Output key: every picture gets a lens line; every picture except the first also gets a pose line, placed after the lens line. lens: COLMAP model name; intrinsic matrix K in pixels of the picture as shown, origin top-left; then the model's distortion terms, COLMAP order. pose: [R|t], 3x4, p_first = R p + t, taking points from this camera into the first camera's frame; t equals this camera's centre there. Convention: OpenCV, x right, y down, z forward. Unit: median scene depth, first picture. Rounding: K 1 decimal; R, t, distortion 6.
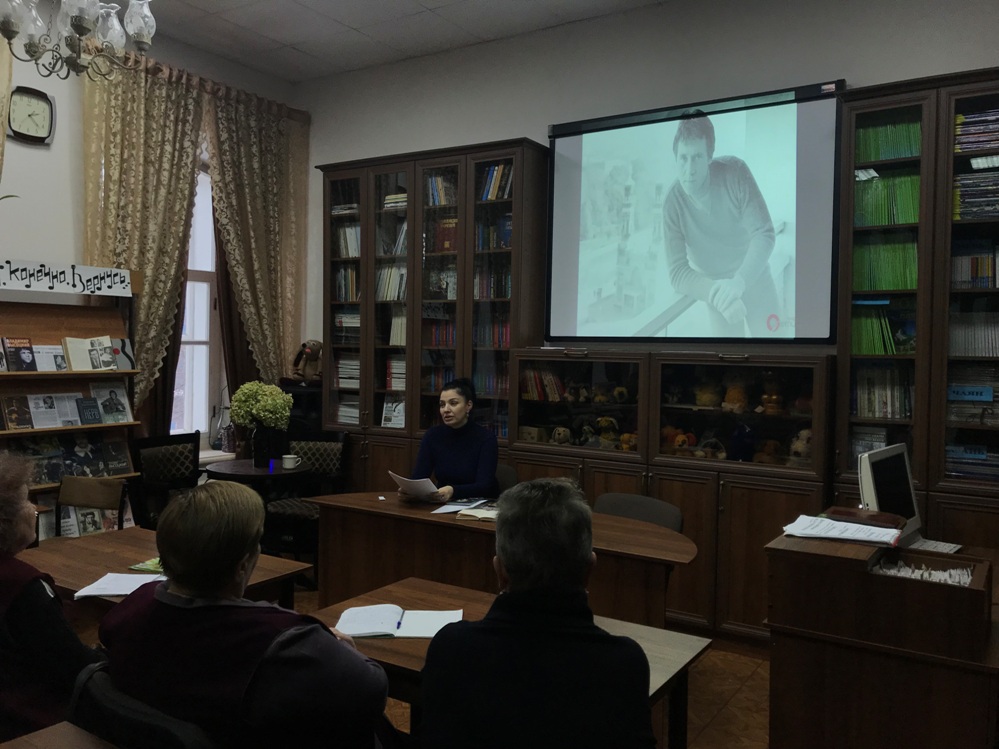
lens RADIAL K [[814.6, 0, 496.9], [0, 814.6, 371.8], [0, 0, 1]] dist [0.028279, -0.018104]
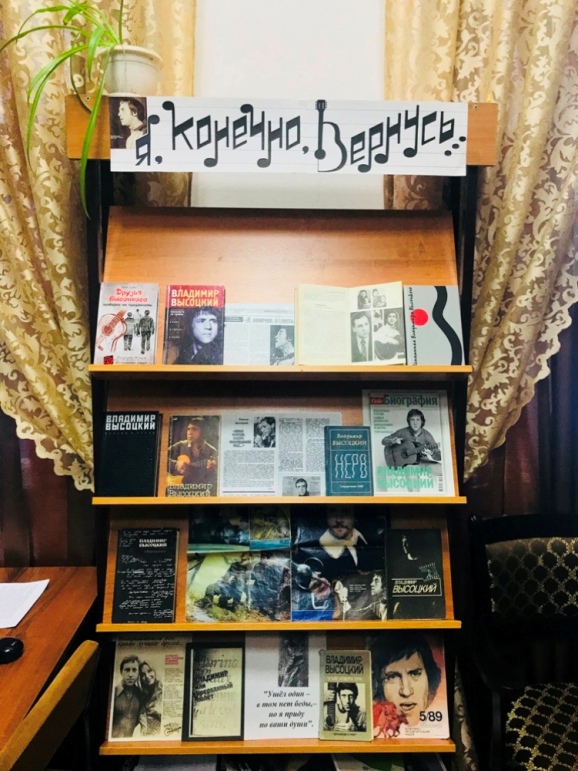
lens RADIAL K [[628.7, 0, 282.6], [0, 628.7, 378.7], [0, 0, 1]] dist [0.028279, -0.018104]
pose [[0.594148, 0.093668, -0.798883, -0.259007], [-0.022888, 0.994763, 0.099613, -0.024372], [0.804030, -0.040900, 0.593180, 0.771046]]
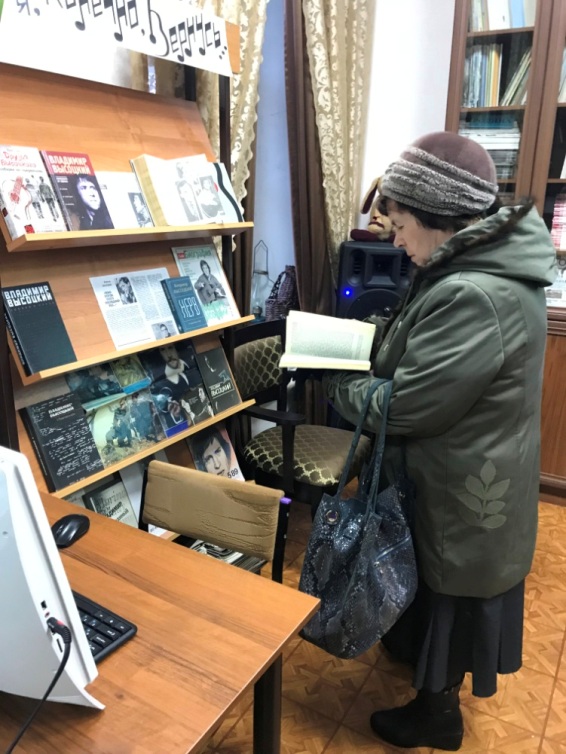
lens RADIAL K [[614.9, 0, 289.1], [0, 614.9, 376.0], [0, 0, 1]] dist [0.028279, -0.018104]
pose [[0.998120, -0.019343, 0.058151, -0.447529], [0.003828, 0.966706, 0.255861, -0.008355], [-0.061164, -0.255158, 0.964963, 0.584085]]
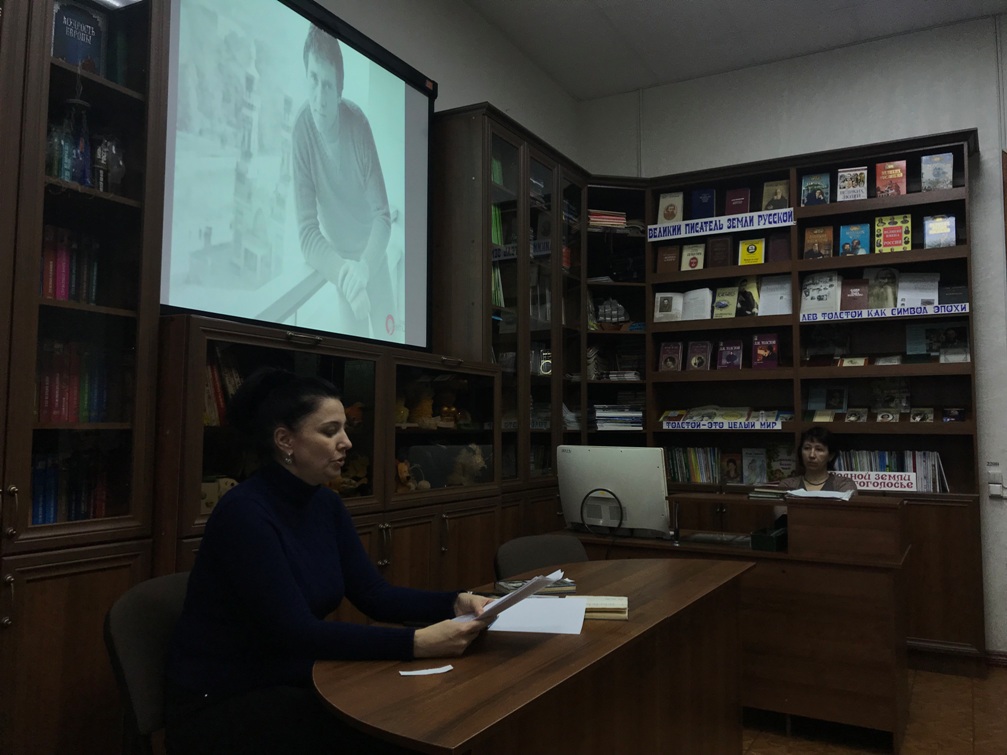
lens RADIAL K [[821.2, 0, 508.2], [0, 821.2, 372.9], [0, 0, 1]] dist [0.028279, -0.018104]
pose [[-0.080925, 0.054330, 0.995238, -0.468303], [0.023011, 0.998349, -0.052628, 0.034247], [-0.996455, 0.018642, -0.082042, 0.870556]]
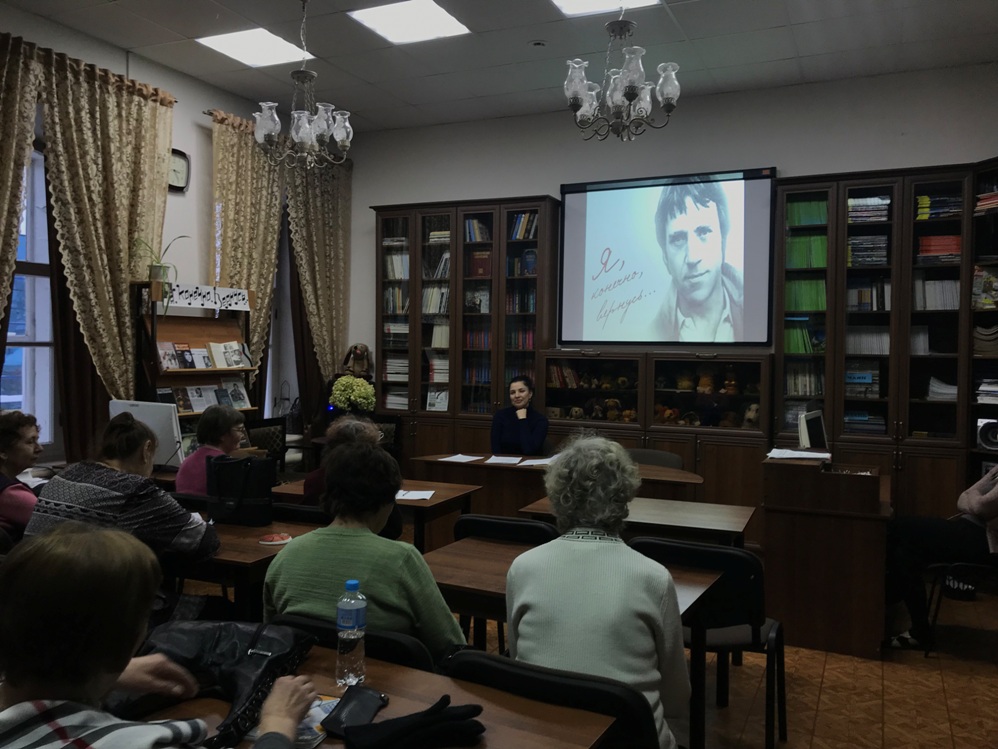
lens RADIAL K [[813.8, 0, 497.1], [0, 813.8, 373.2], [0, 0, 1]] dist [0.028279, -0.018104]
pose [[0.990096, -0.007399, 0.140194, -0.246797], [0.007166, 0.999972, 0.002165, 0.007097], [-0.140207, -0.001139, 0.990122, -0.339837]]
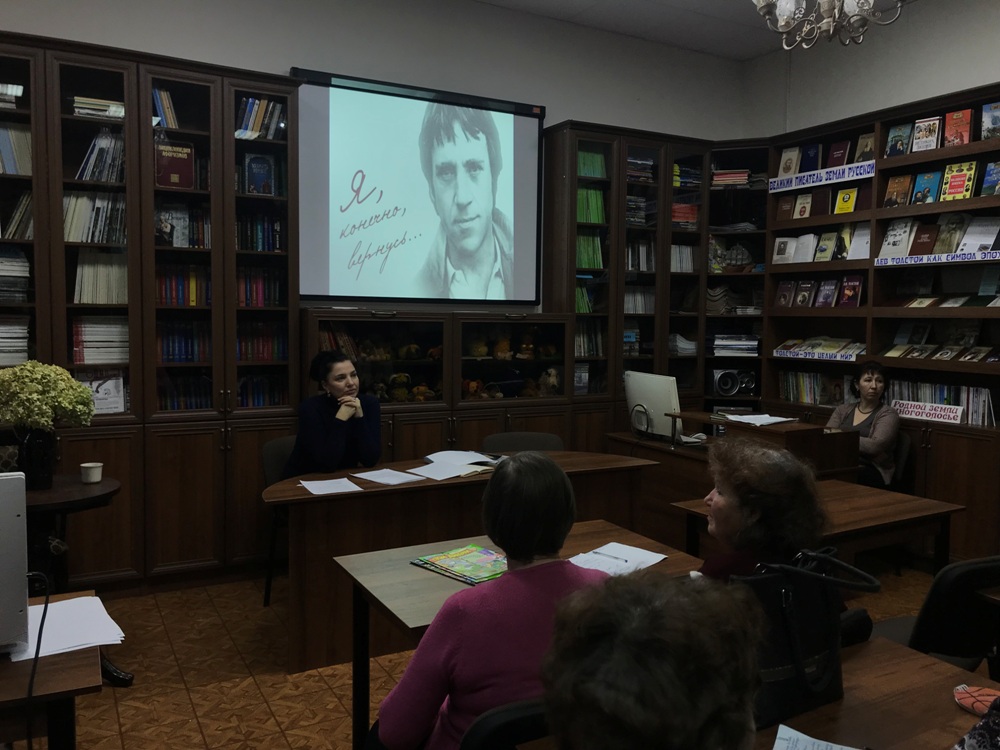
lens RADIAL K [[815.5, 0, 506.1], [0, 815.5, 375.5], [0, 0, 1]] dist [0.028279, -0.018104]
pose [[0.466092, -0.077065, 0.881373, -0.714785], [0.021329, 0.996888, 0.075886, -0.018205], [-0.884479, -0.016571, 0.466286, 0.367420]]
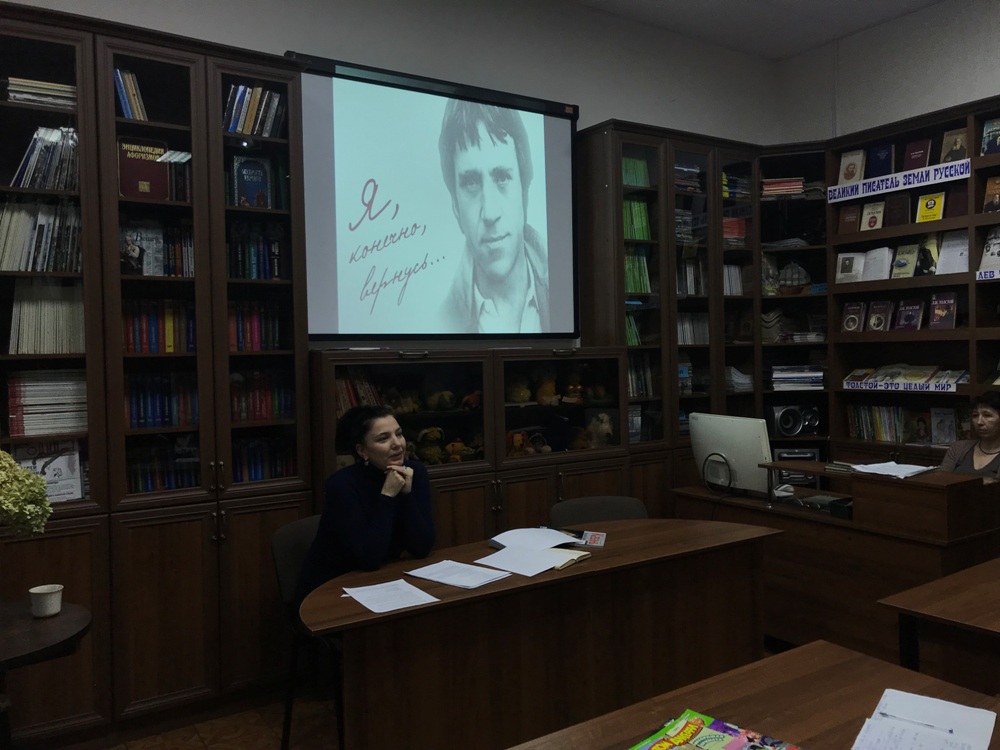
lens RADIAL K [[815.5, 0, 504.9], [0, 815.5, 374.3], [0, 0, 1]] dist [0.028279, -0.018104]
pose [[0.392305, -0.051196, 0.918409, -0.594692], [0.053872, 0.998015, 0.032622, -0.022762], [-0.918256, 0.036679, 0.394284, 0.570679]]
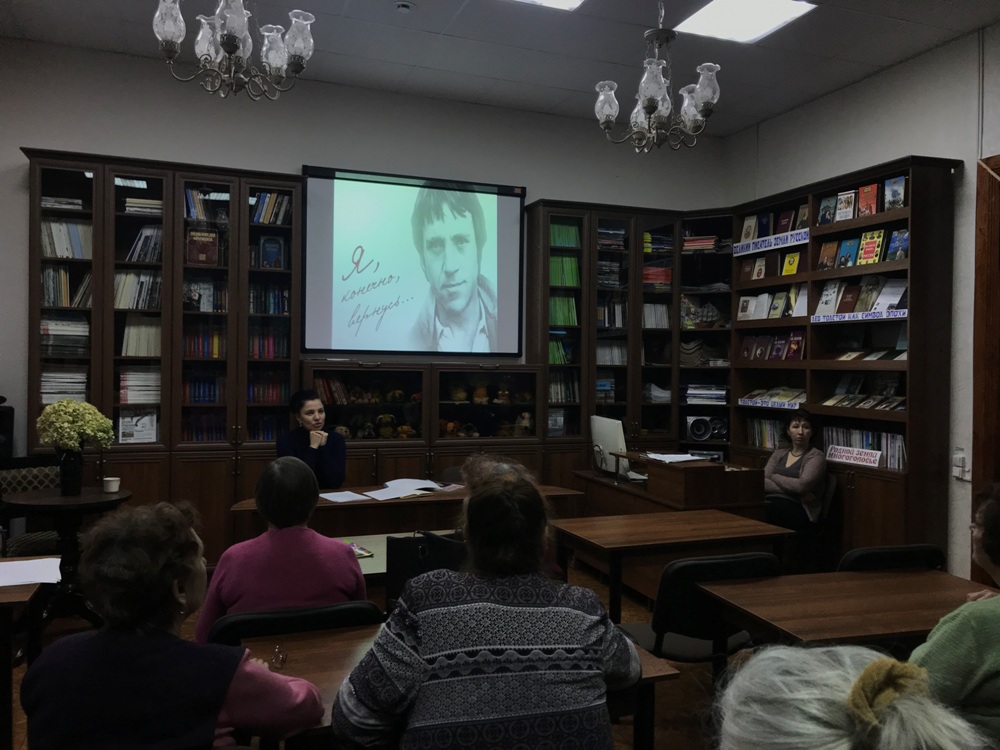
lens RADIAL K [[815.5, 0, 508.3], [0, 815.5, 376.9], [0, 0, 1]] dist [0.028279, -0.018104]
pose [[0.589753, -0.020973, 0.807312, -0.746057], [0.018363, 0.999753, 0.012559, -0.014113], [-0.807375, 0.007418, 0.589992, 0.097496]]
